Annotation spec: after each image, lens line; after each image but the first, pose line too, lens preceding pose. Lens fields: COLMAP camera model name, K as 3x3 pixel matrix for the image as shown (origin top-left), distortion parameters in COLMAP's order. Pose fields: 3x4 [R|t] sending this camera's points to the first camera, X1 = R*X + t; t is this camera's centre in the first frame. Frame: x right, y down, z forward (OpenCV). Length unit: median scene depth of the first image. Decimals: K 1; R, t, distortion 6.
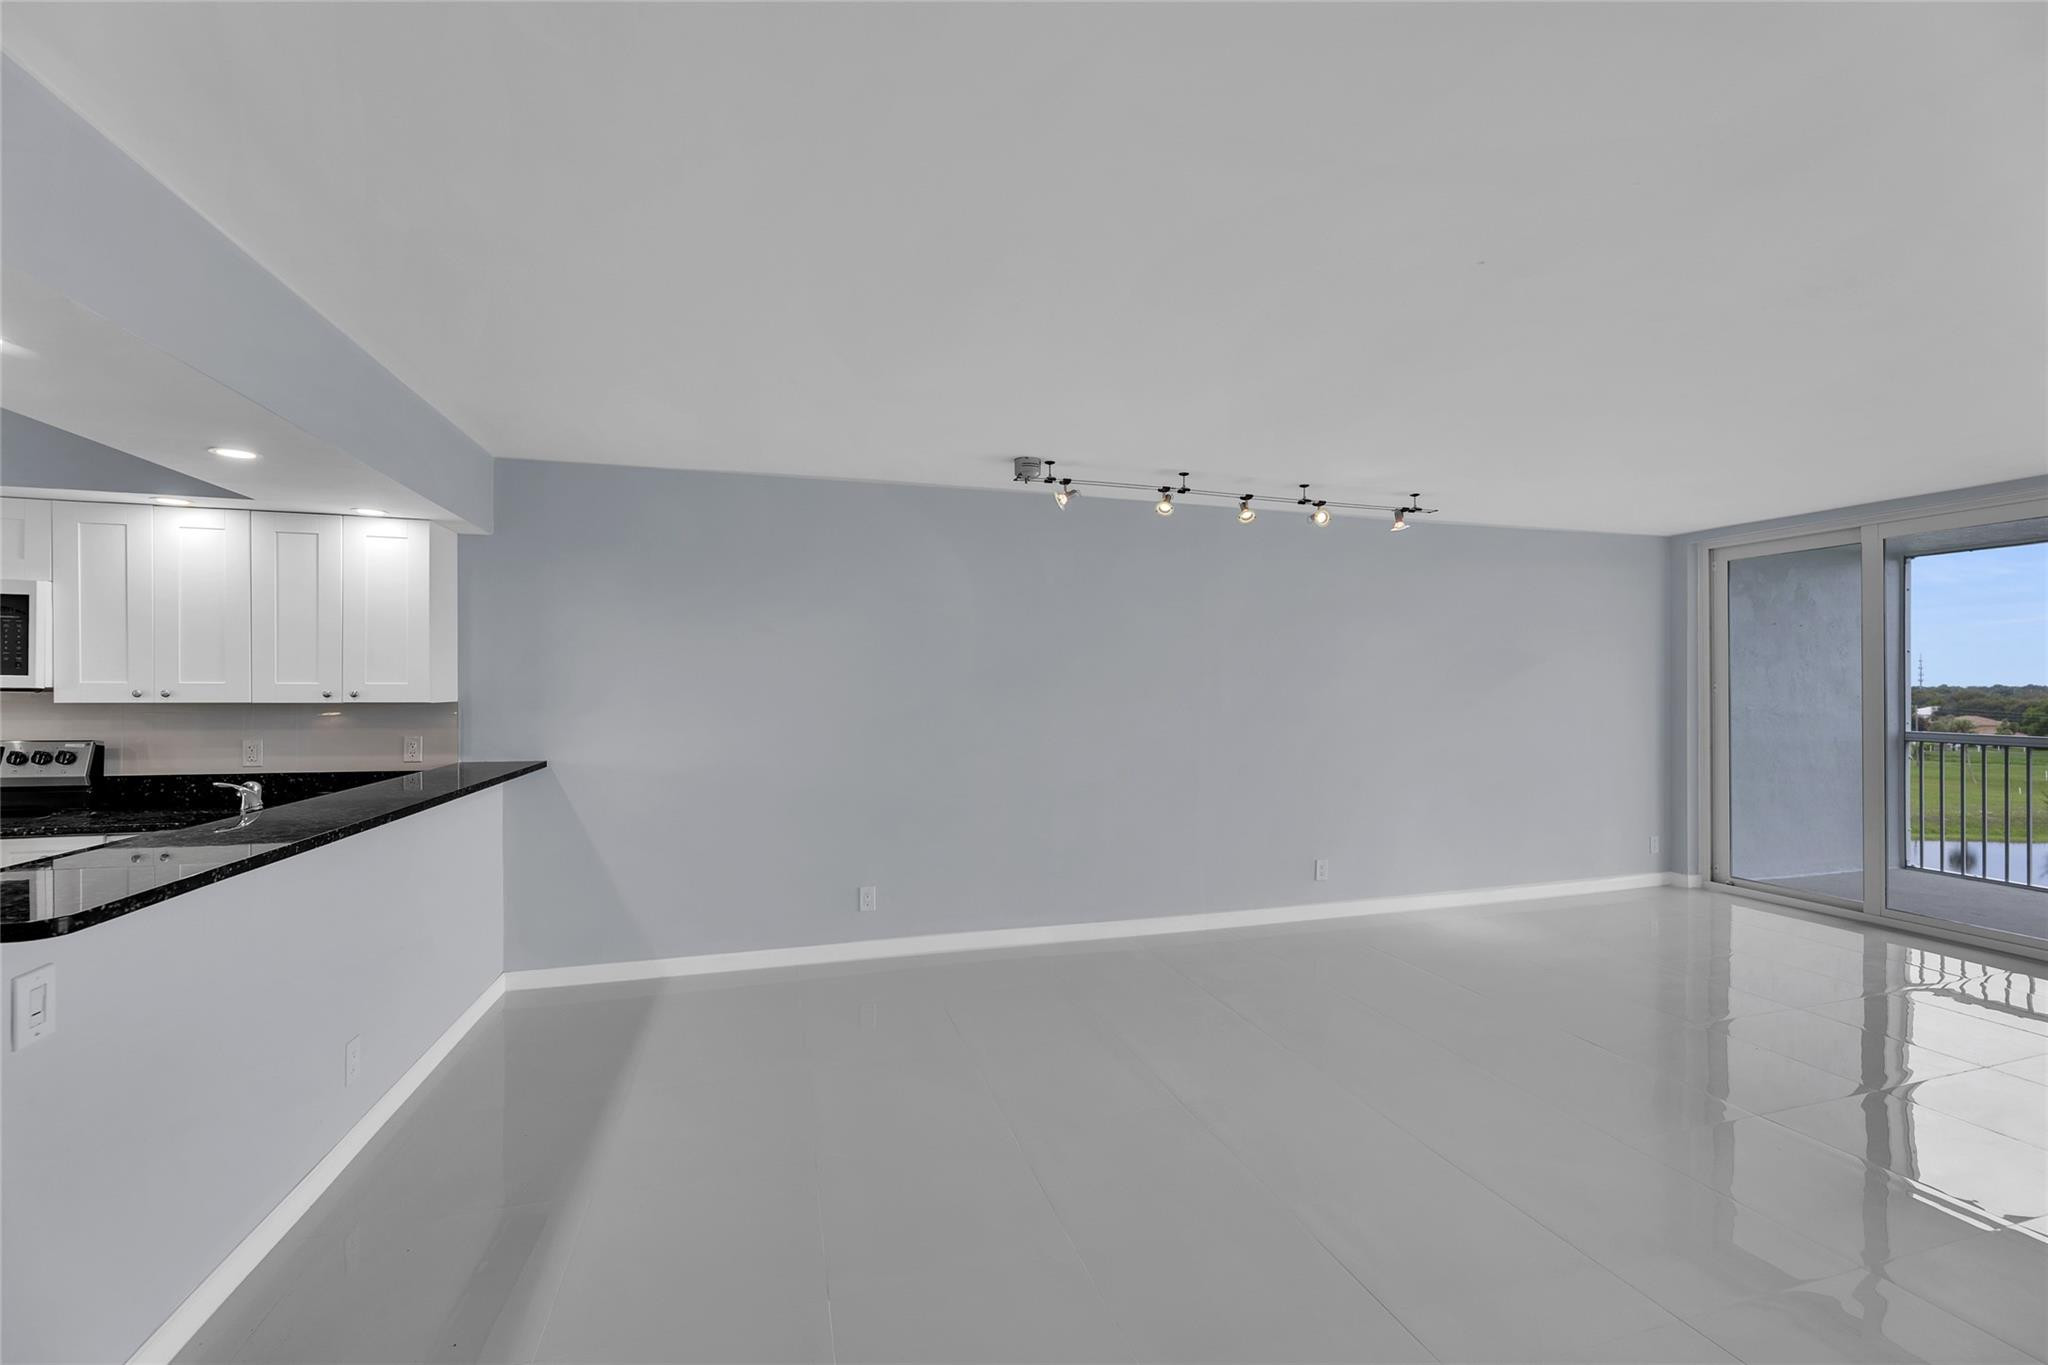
lens RADIAL K [[837.7, 0, 1024.0], [0, 837.7, 682.5], [0, 0, 1]] dist [-0.000312, -0.000304]
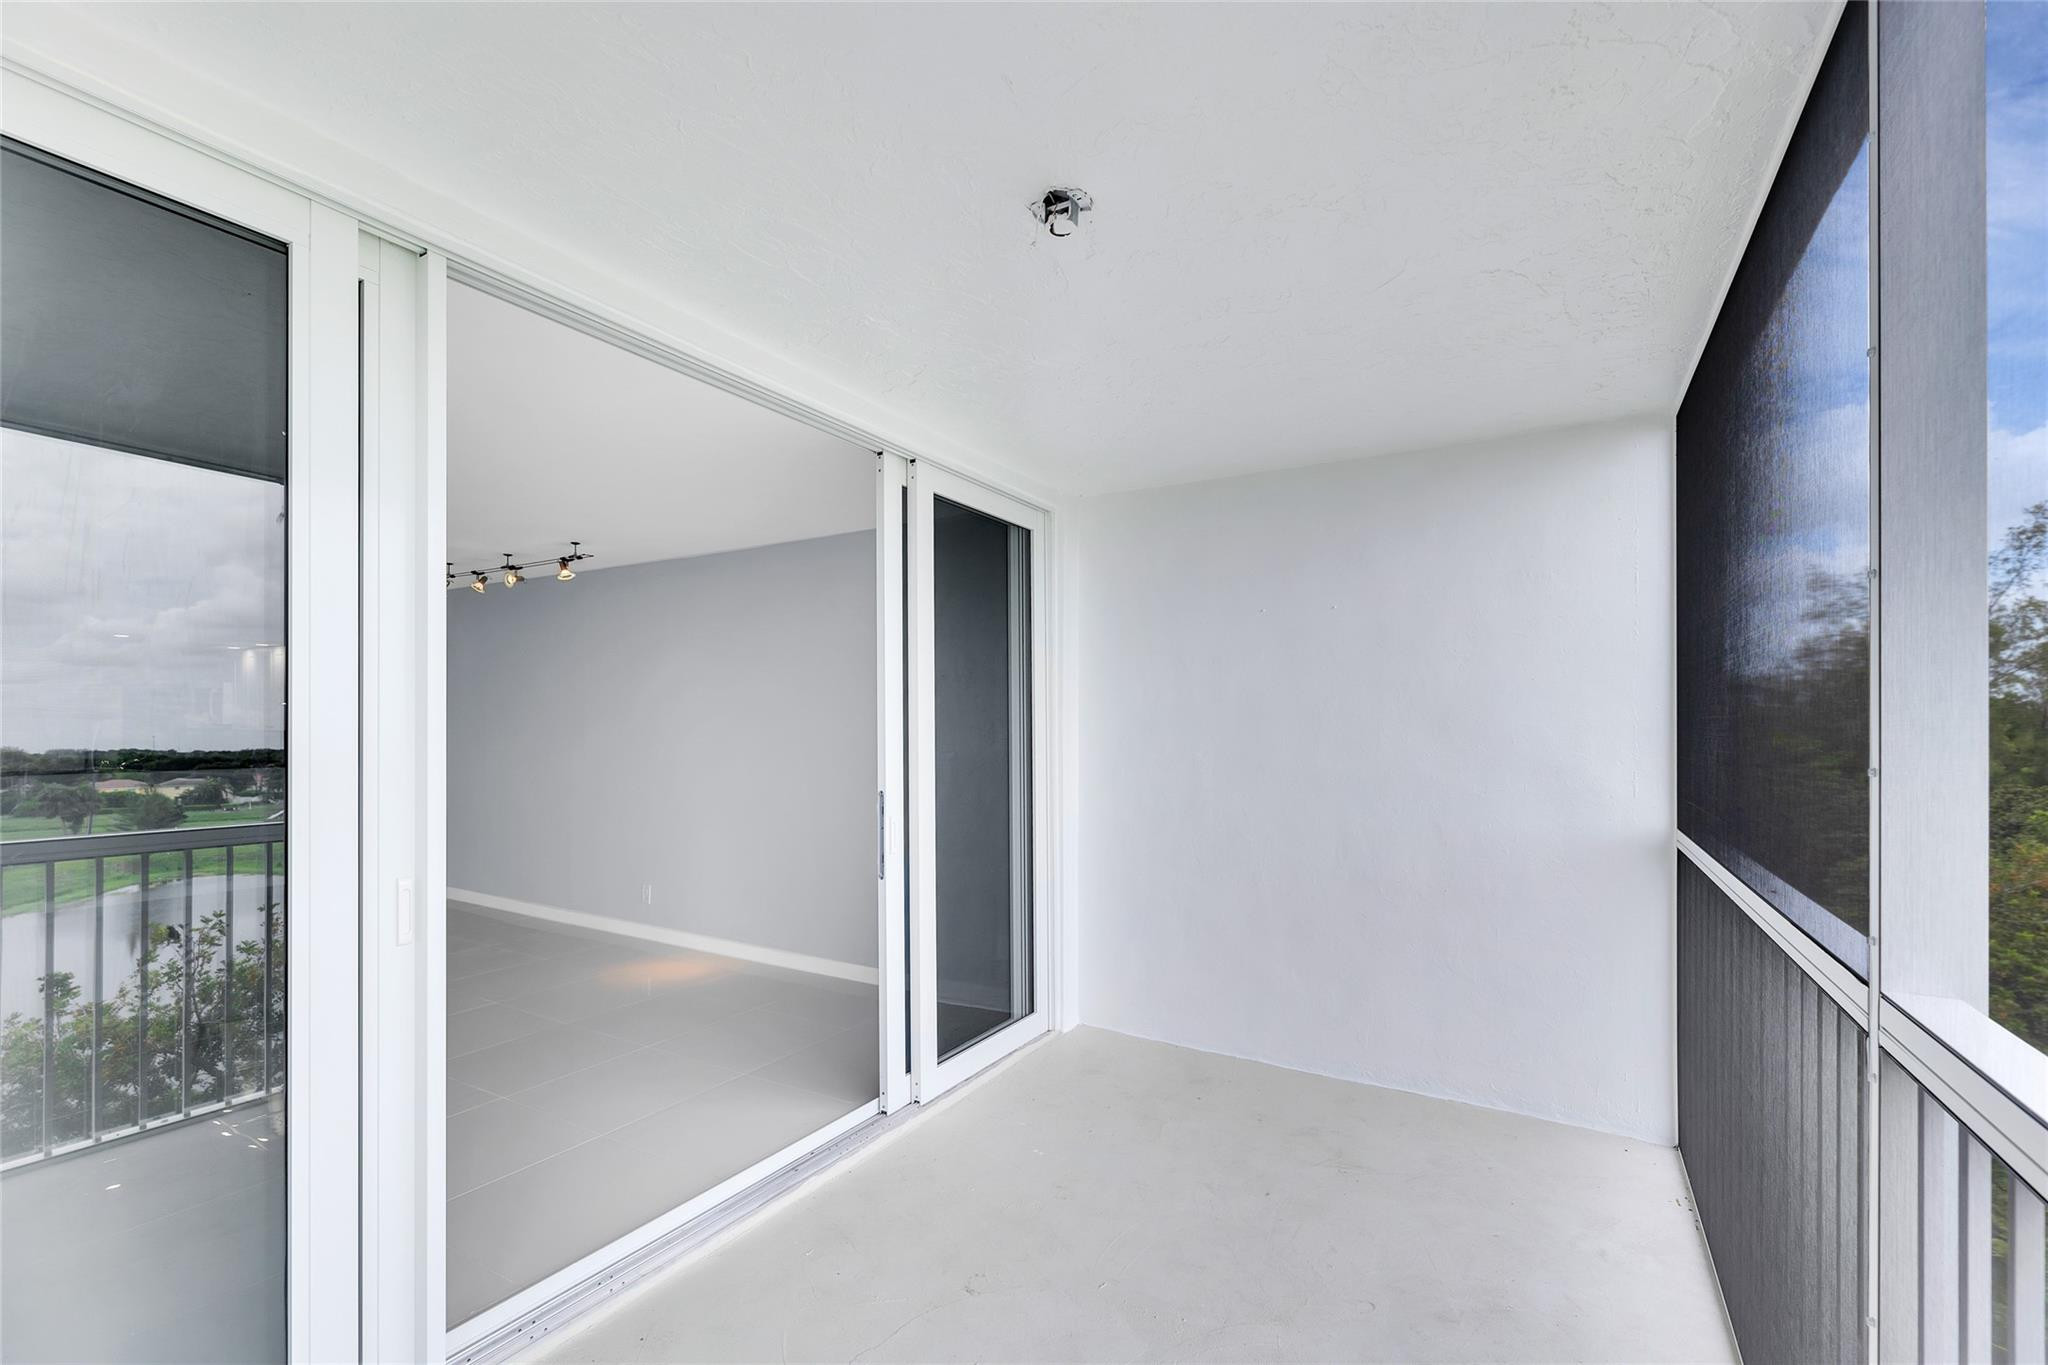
lens RADIAL K [[863.9, 0, 1024.0], [0, 863.9, 682.5], [0, 0, 1]] dist [-0.001777, -0.000154]
pose [[0.646550, -0.009321, -0.762815, 2.350259], [0.010117, 0.999942, -0.003644, -0.055496], [0.762804, -0.005361, 0.646607, 1.030071]]
